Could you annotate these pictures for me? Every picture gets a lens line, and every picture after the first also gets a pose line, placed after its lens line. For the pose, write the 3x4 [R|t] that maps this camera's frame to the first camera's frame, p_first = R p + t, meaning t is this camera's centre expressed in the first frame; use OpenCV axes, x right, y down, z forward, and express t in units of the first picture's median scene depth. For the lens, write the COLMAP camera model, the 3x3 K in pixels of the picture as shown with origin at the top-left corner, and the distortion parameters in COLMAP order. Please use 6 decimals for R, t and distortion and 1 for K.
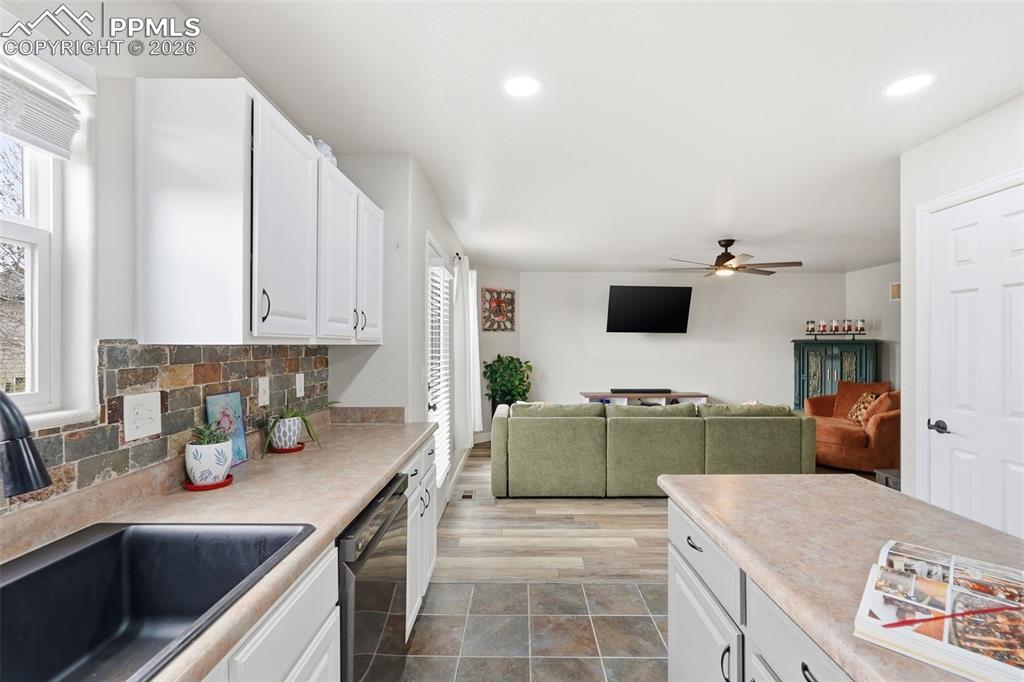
lens RADIAL K [[457.4, 0, 515.0], [0, 457.4, 345.5], [0, 0, 1]] dist [-0.003067, 0.000565]
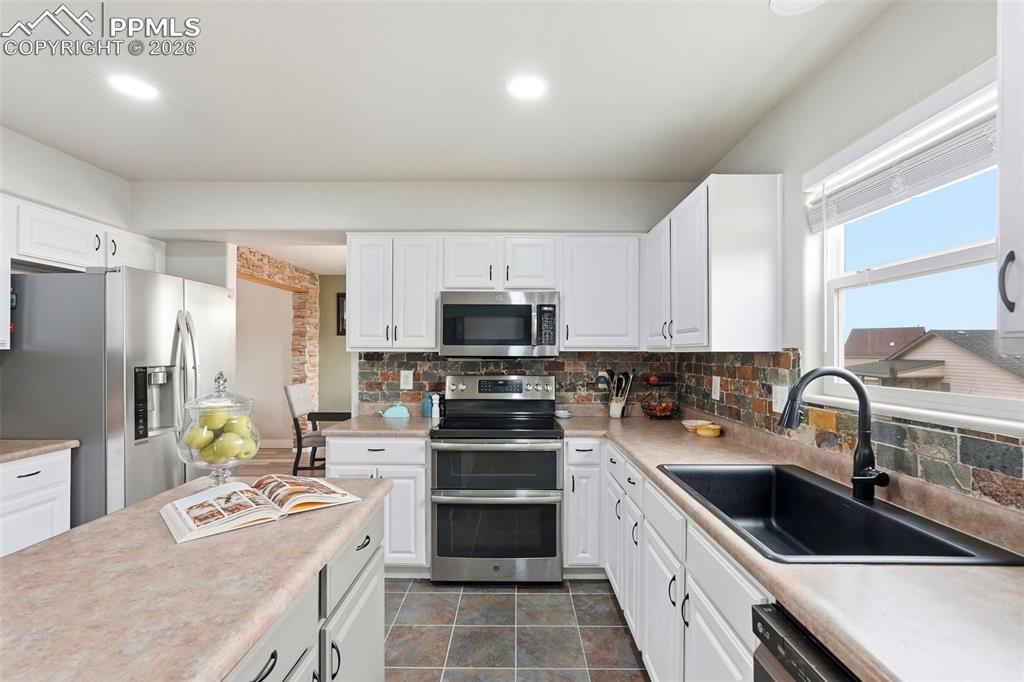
lens RADIAL K [[465.9, 0, 517.5], [0, 465.9, 349.1], [0, 0, 1]] dist [-0.020062, 0.010440]
pose [[-0.999983, -0.003451, -0.004660, 0.028030], [-0.003446, 0.999994, -0.001020, -0.002343], [0.004664, -0.001004, -0.999989, 0.953114]]
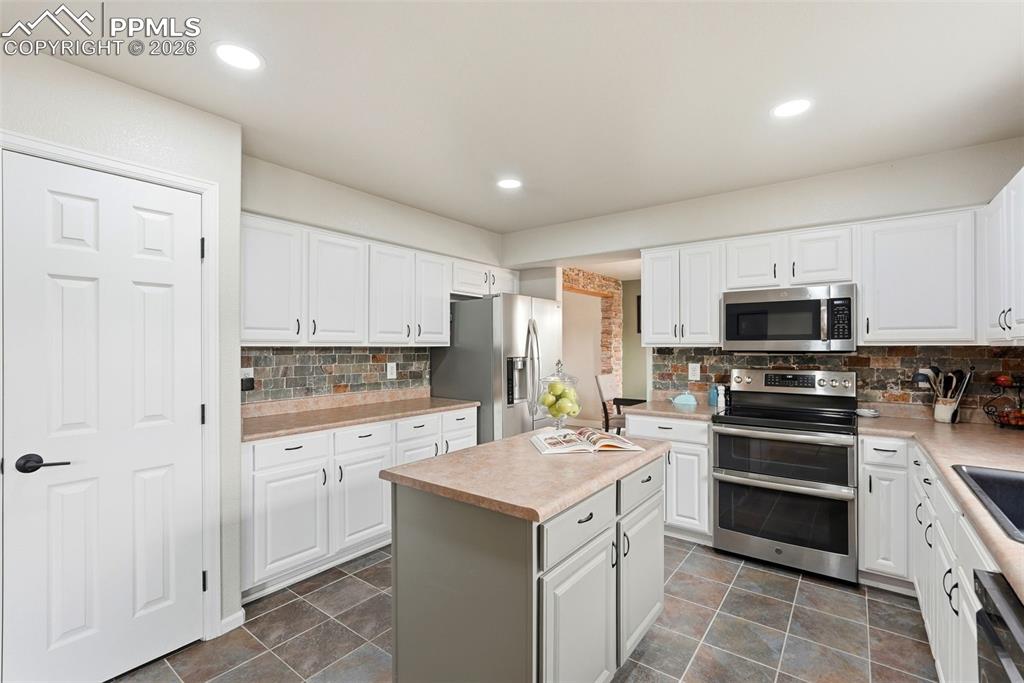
lens RADIAL K [[457.4, 0, 515.0], [0, 457.4, 346.0], [0, 0, 1]] dist [-0.003067, 0.000565]
pose [[-0.805624, 0.001294, 0.592425, -0.081935], [0.002431, 0.999996, 0.001121, -0.001156], [-0.592422, 0.002343, -0.805625, 1.178282]]
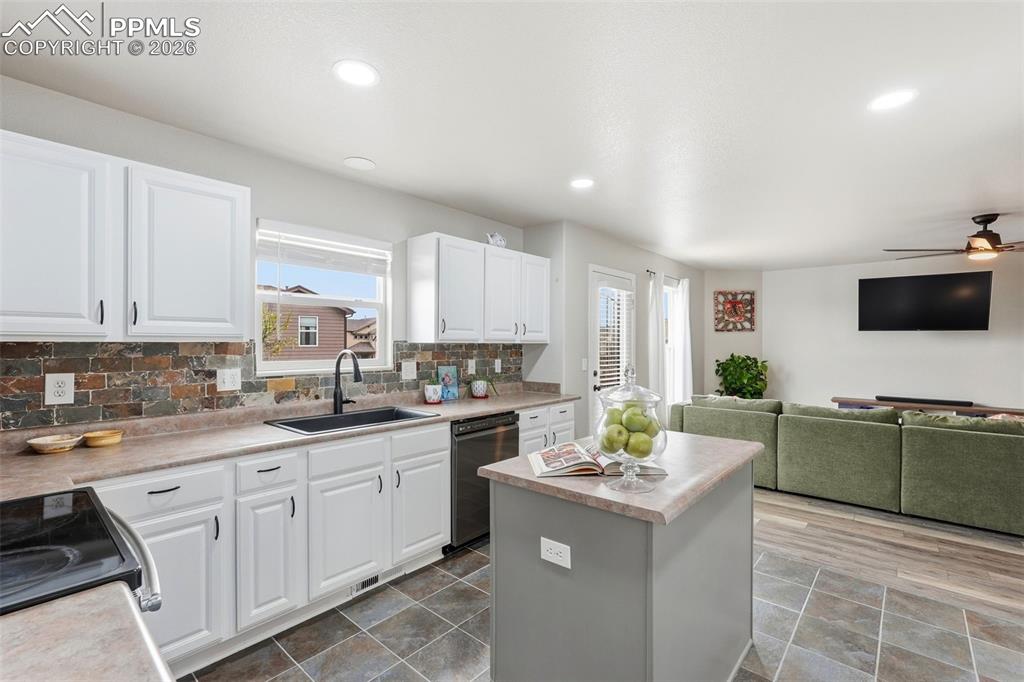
lens RADIAL K [[457.4, 0, 515.0], [0, 457.4, 345.5], [0, 0, 1]] dist [-0.003067, 0.000565]
pose [[0.758502, 0.004389, -0.651656, 0.763363], [-0.004342, 0.999989, 0.001681, 0.003584], [0.651656, 0.001555, 0.758513, -0.324439]]
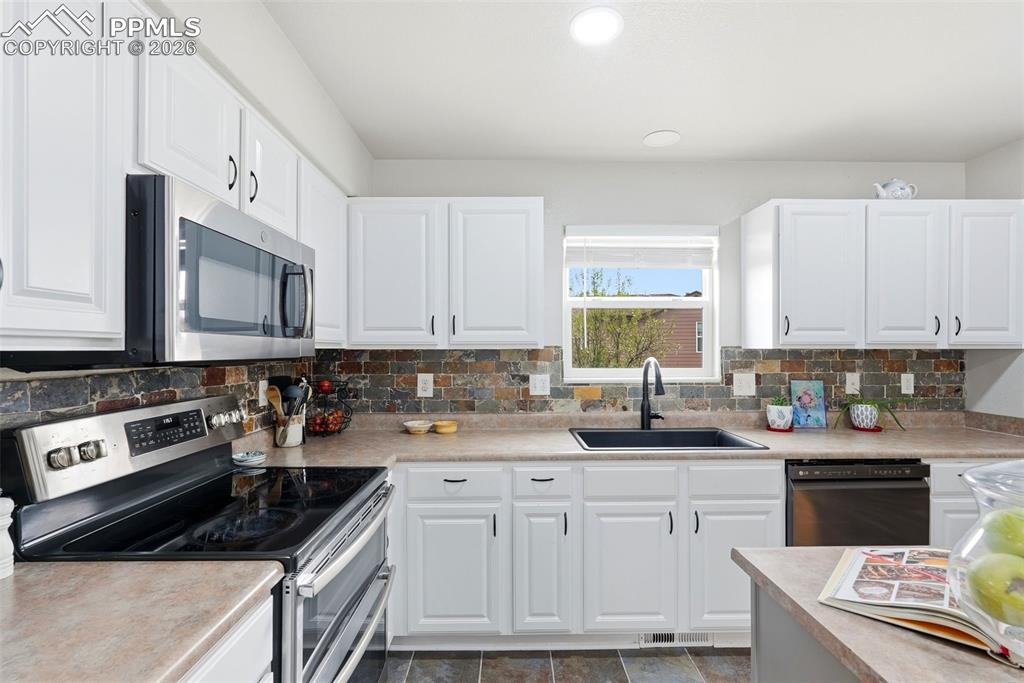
lens RADIAL K [[465.9, 0, 517.5], [0, 465.9, 349.6], [0, 0, 1]] dist [-0.020062, 0.010440]
pose [[0.016413, -0.000180, -0.999865, 0.700934], [-0.002179, 0.999998, -0.000215, 0.002439], [0.999863, 0.002182, 0.016413, -0.012758]]
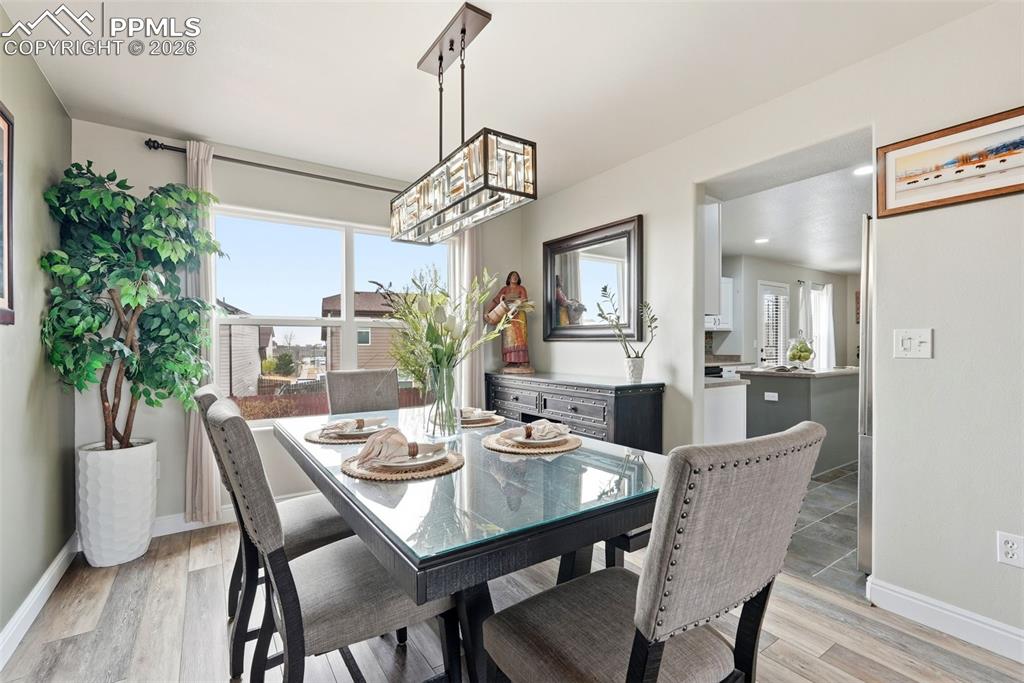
lens RADIAL K [[457.4, 0, 515.0], [0, 457.4, 346.0], [0, 0, 1]] dist [-0.003067, 0.000565]
pose [[0.568429, -0.000987, -0.822732, 1.319766], [0.000203, 0.999999, -0.001059, 0.101281], [0.822732, 0.000435, 0.568429, -1.708630]]
